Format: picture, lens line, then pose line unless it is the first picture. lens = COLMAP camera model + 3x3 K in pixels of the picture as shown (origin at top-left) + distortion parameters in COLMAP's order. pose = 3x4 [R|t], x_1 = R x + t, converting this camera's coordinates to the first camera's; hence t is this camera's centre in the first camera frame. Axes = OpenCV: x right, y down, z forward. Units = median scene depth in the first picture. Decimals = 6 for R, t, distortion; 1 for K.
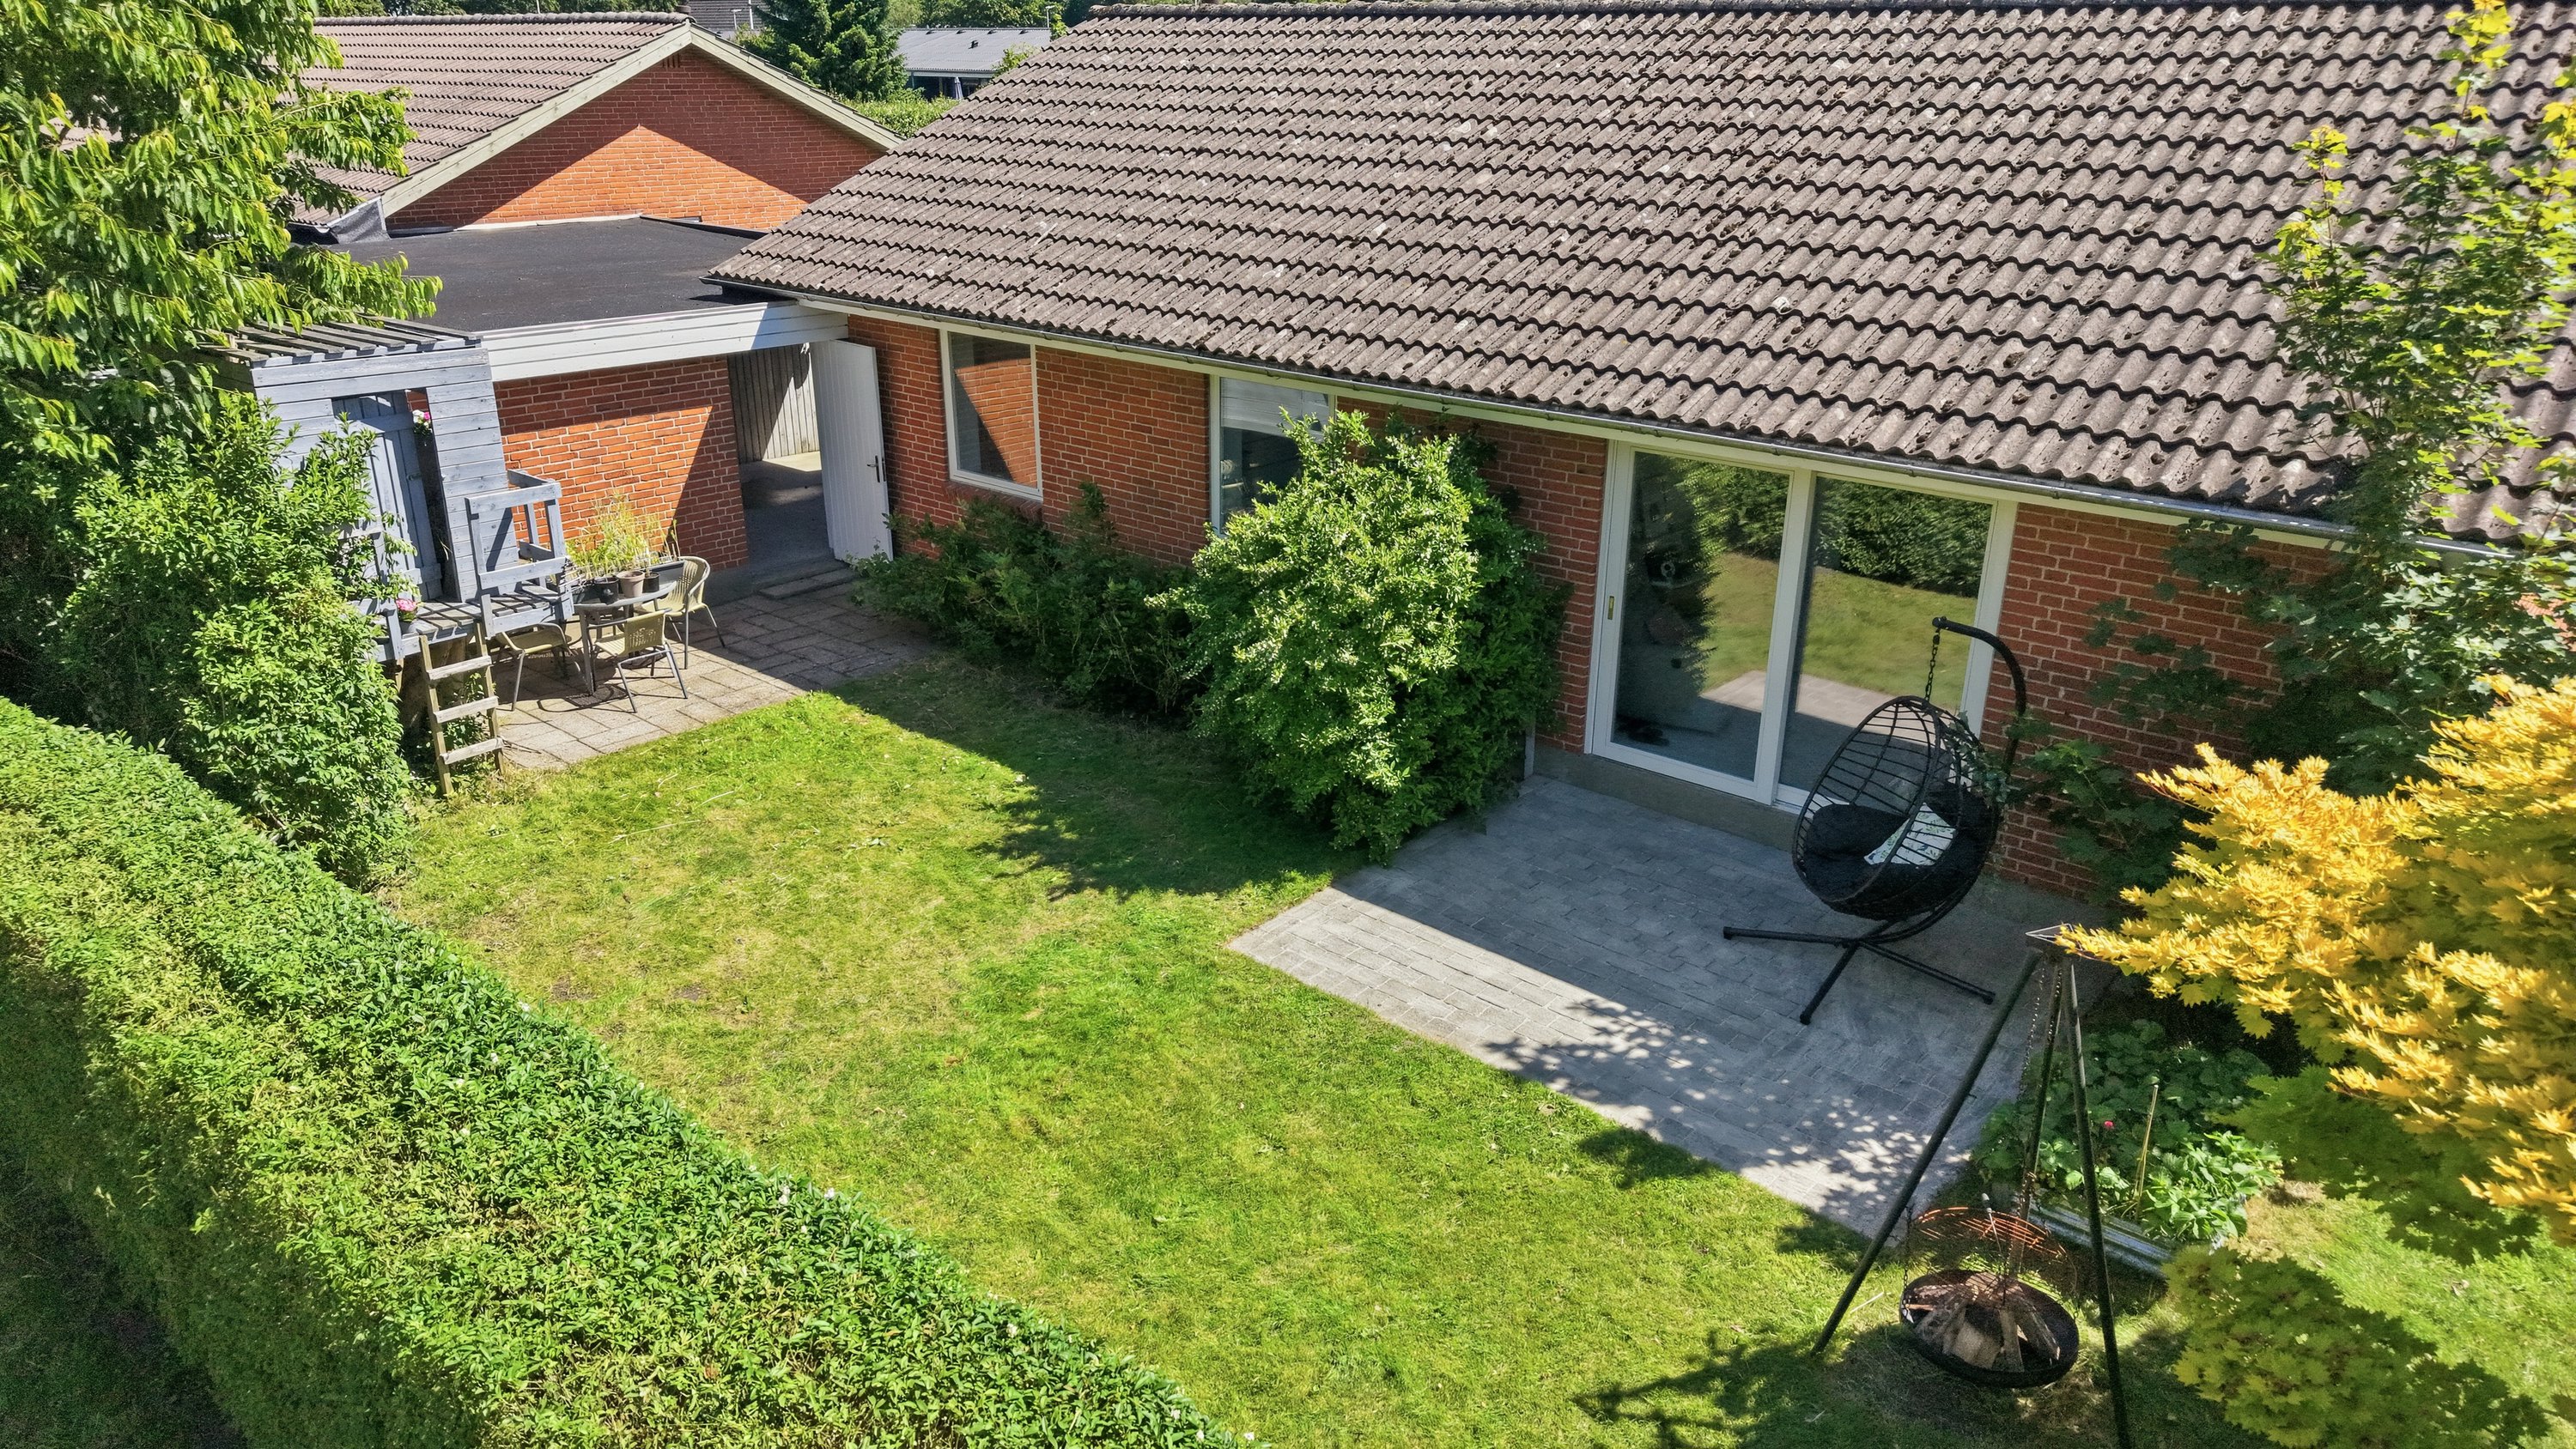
lens RADIAL K [[1667.8, 0, 1293.1], [0, 1667.8, 684.2], [0, 0, 1]] dist [0.100795, -0.165111]
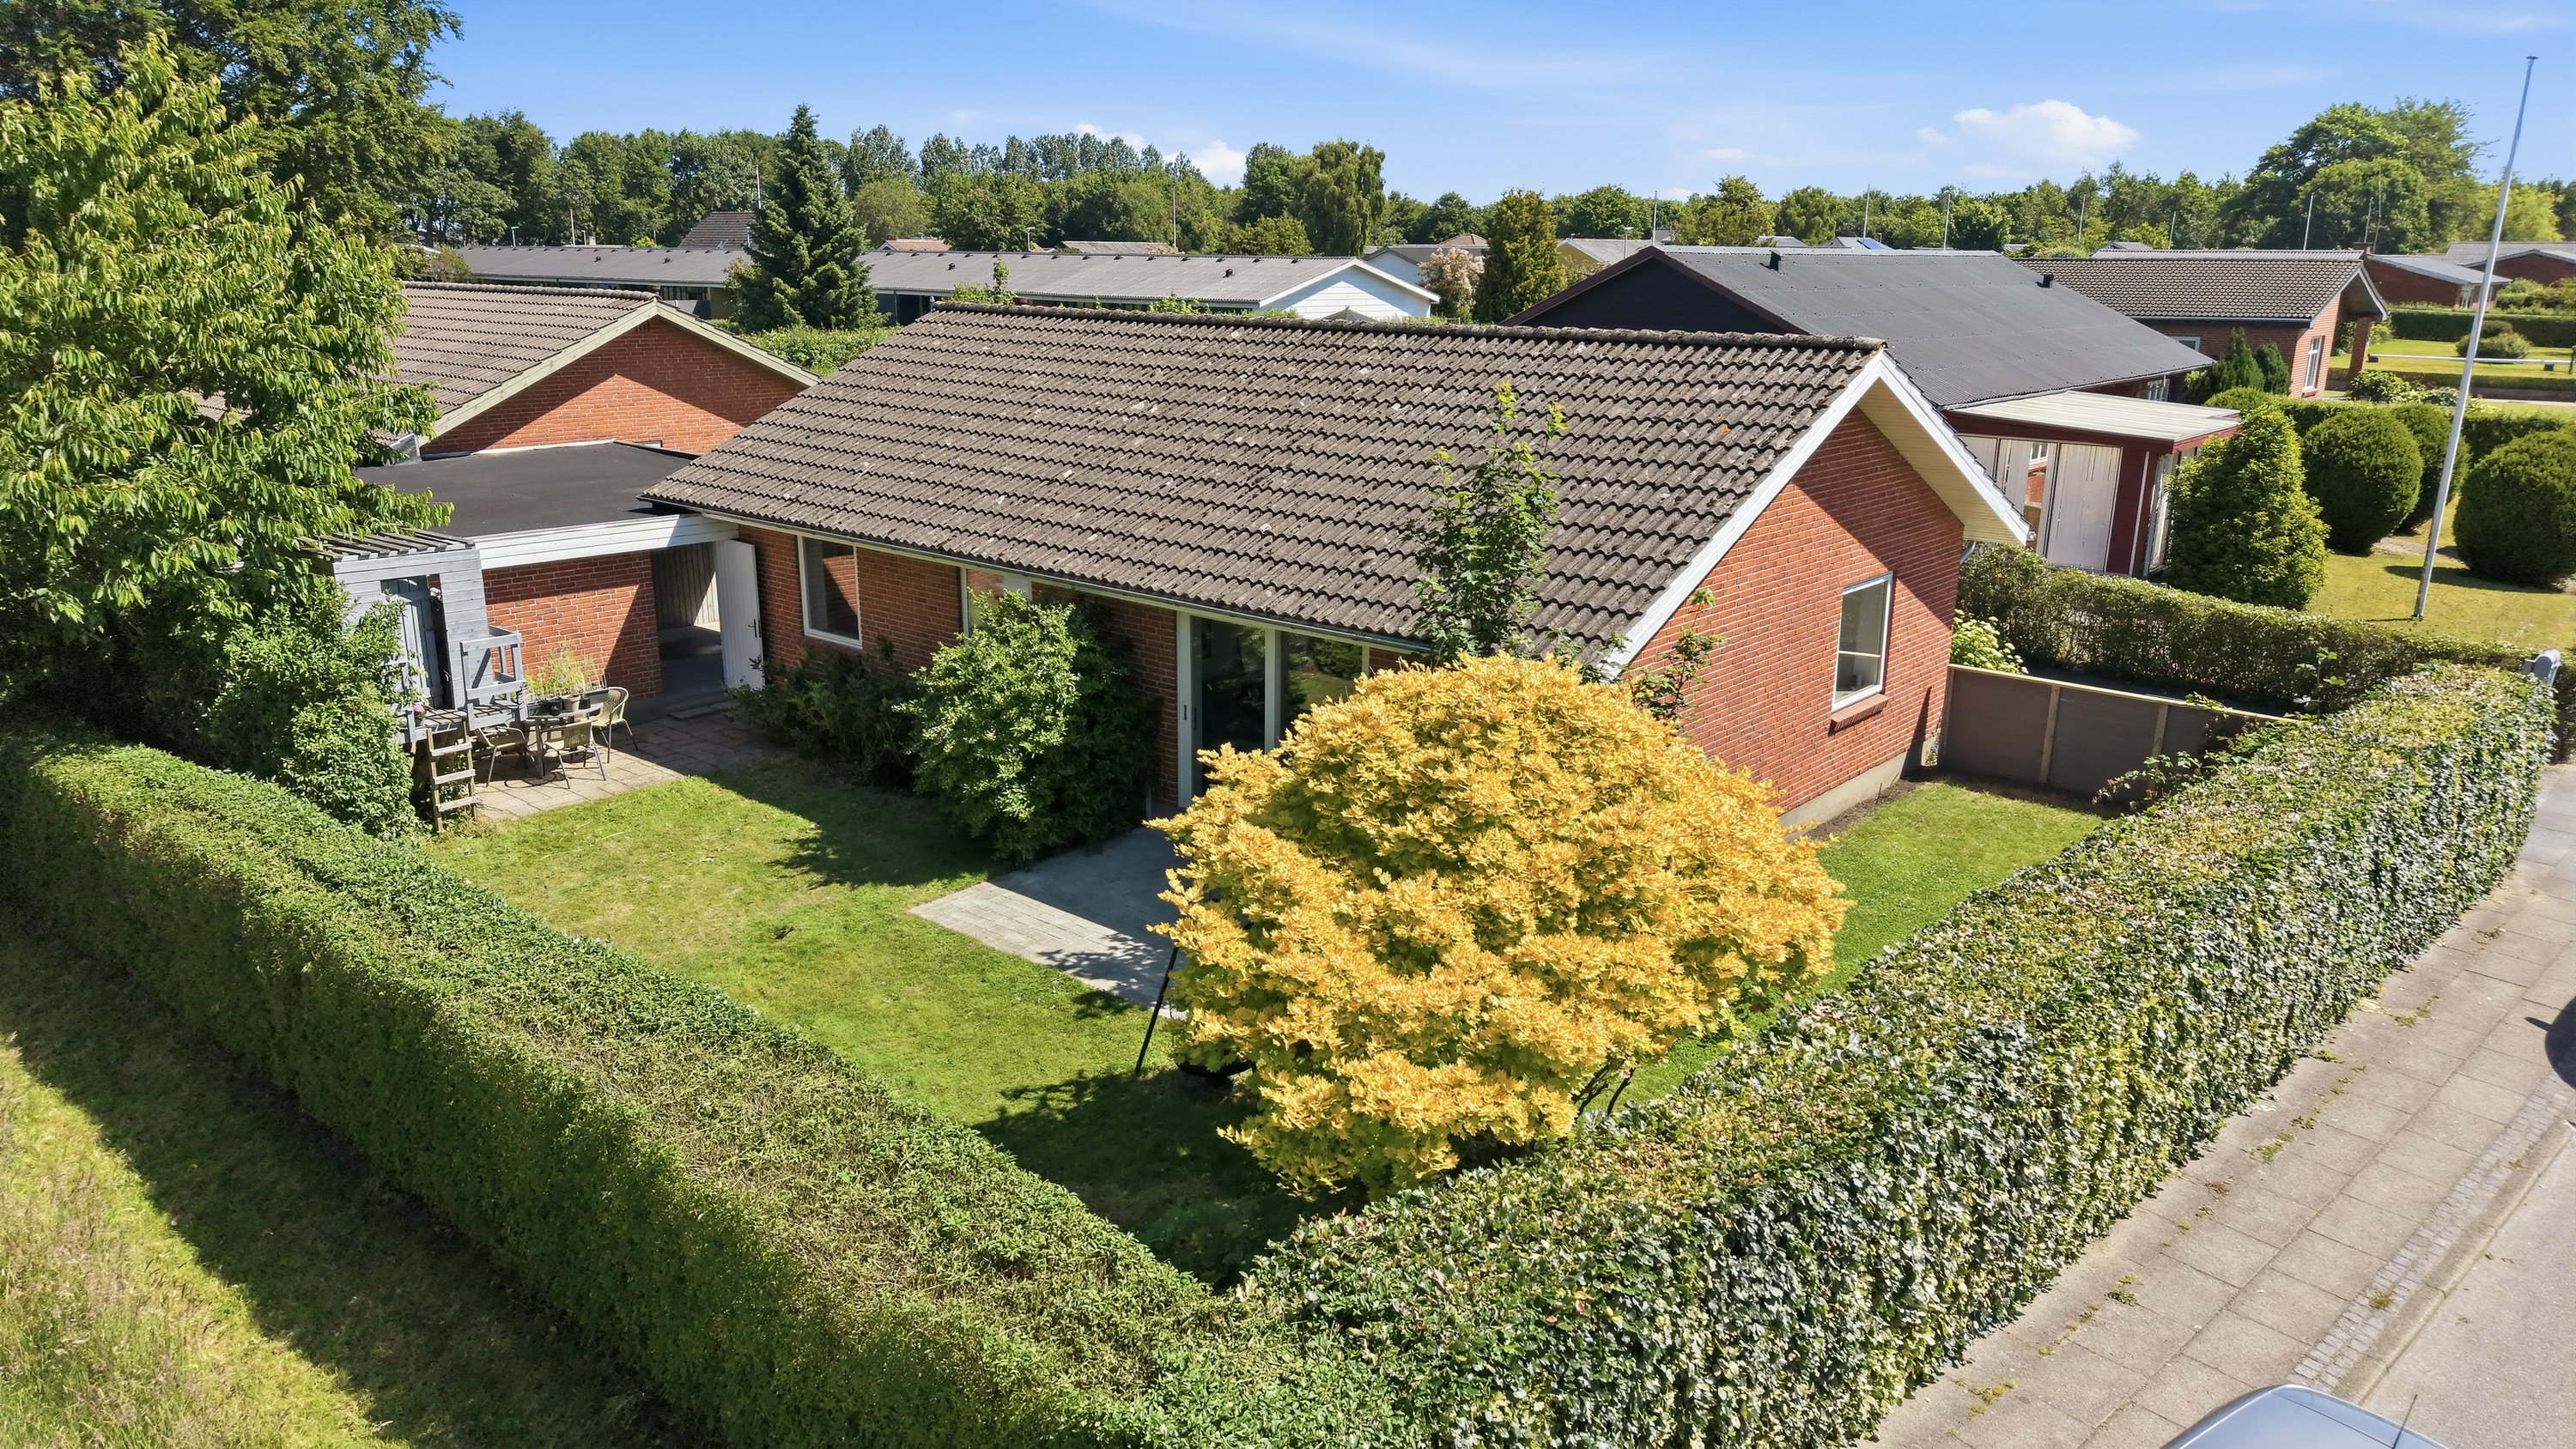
lens RADIAL K [[1667.8, 0, 1293.1], [0, 1667.8, 684.2], [0, 0, 1]] dist [0.100795, -0.165111]
pose [[0.999987, 0.002995, -0.004013, 0.298137], [-0.003394, 0.994615, -0.103579, 0.090663], [0.003681, 0.103592, 0.994613, -0.571935]]
